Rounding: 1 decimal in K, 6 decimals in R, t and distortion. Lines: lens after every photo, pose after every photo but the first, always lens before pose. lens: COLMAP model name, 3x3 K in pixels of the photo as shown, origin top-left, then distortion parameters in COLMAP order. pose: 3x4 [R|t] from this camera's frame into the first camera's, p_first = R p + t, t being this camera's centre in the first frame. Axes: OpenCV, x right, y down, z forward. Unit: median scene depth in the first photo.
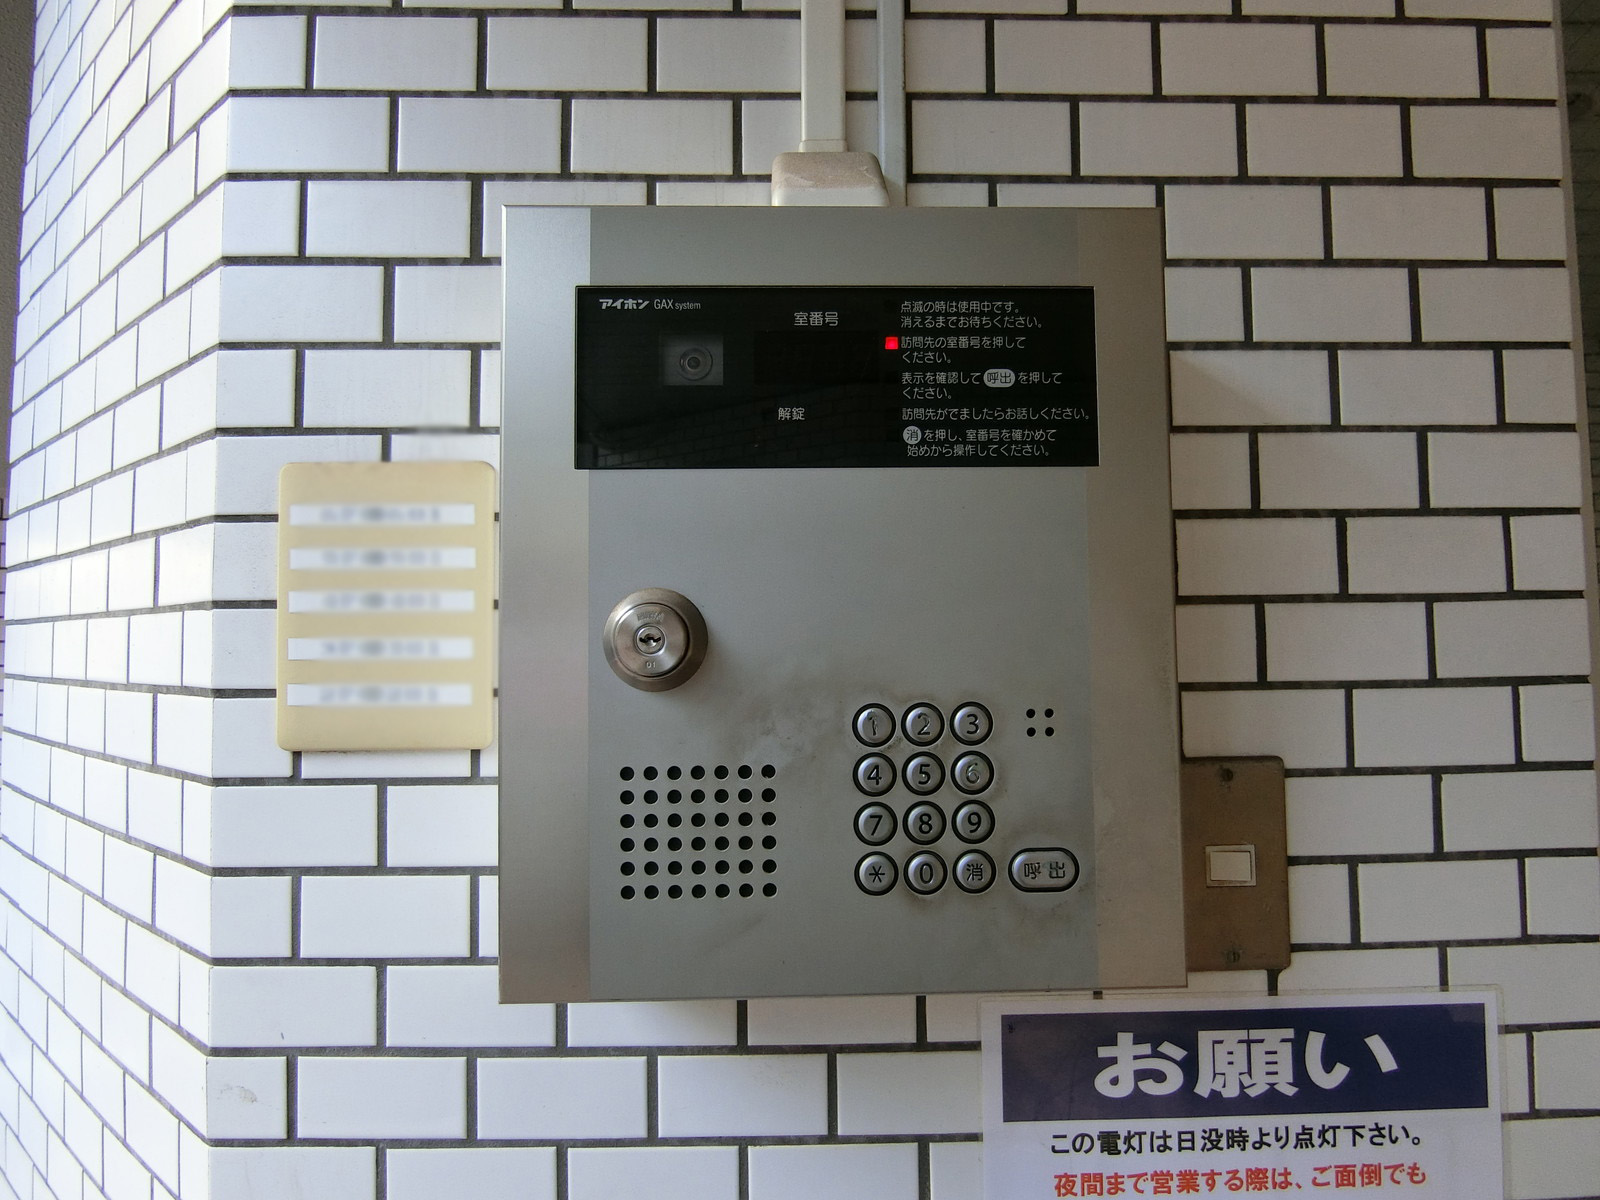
lens RADIAL K [[905.6, 0, 801.8], [0, 905.6, 598.3], [0, 0, 1]] dist [-0.009001, 0.000396]
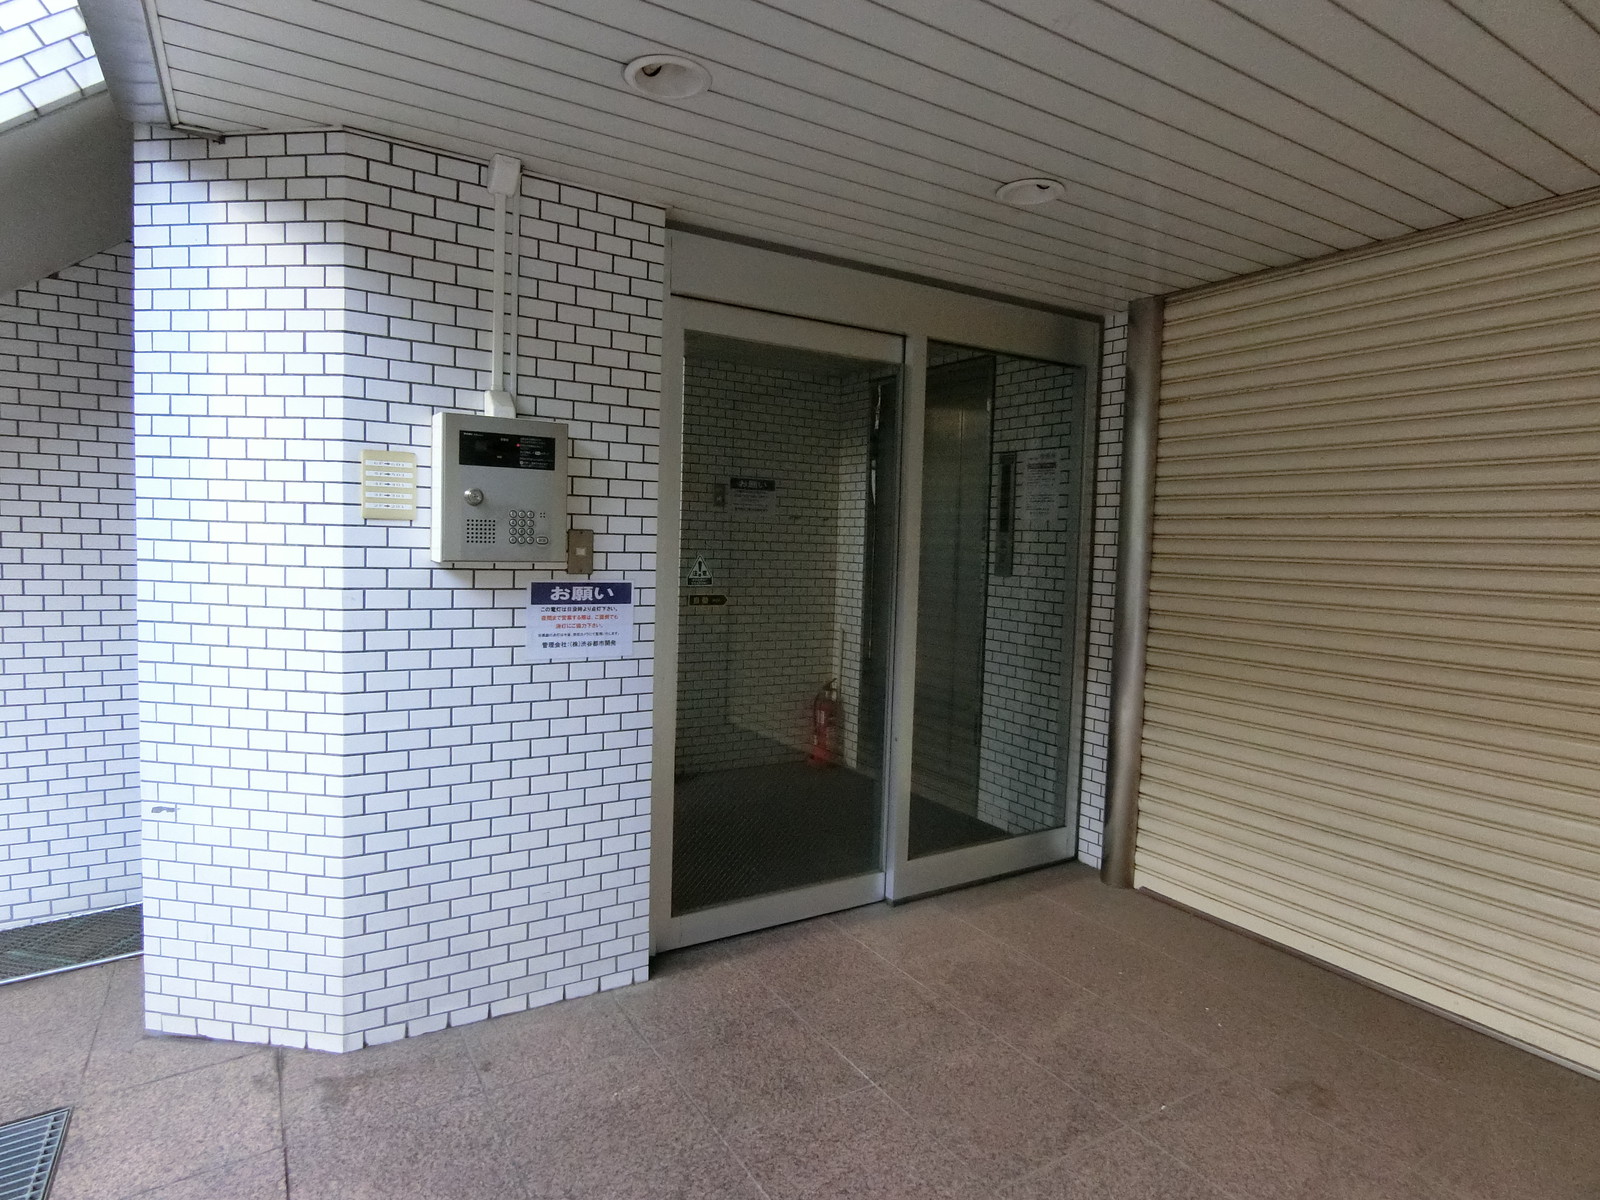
lens RADIAL K [[905.6, 0, 798.1], [0, 905.6, 590.5], [0, 0, 1]] dist [-0.009001, 0.000396]
pose [[0.857001, 0.006239, 0.515276, -1.000904], [-0.067744, 0.992613, 0.100651, -0.060127], [-0.510842, -0.121165, 0.851093, -3.669574]]
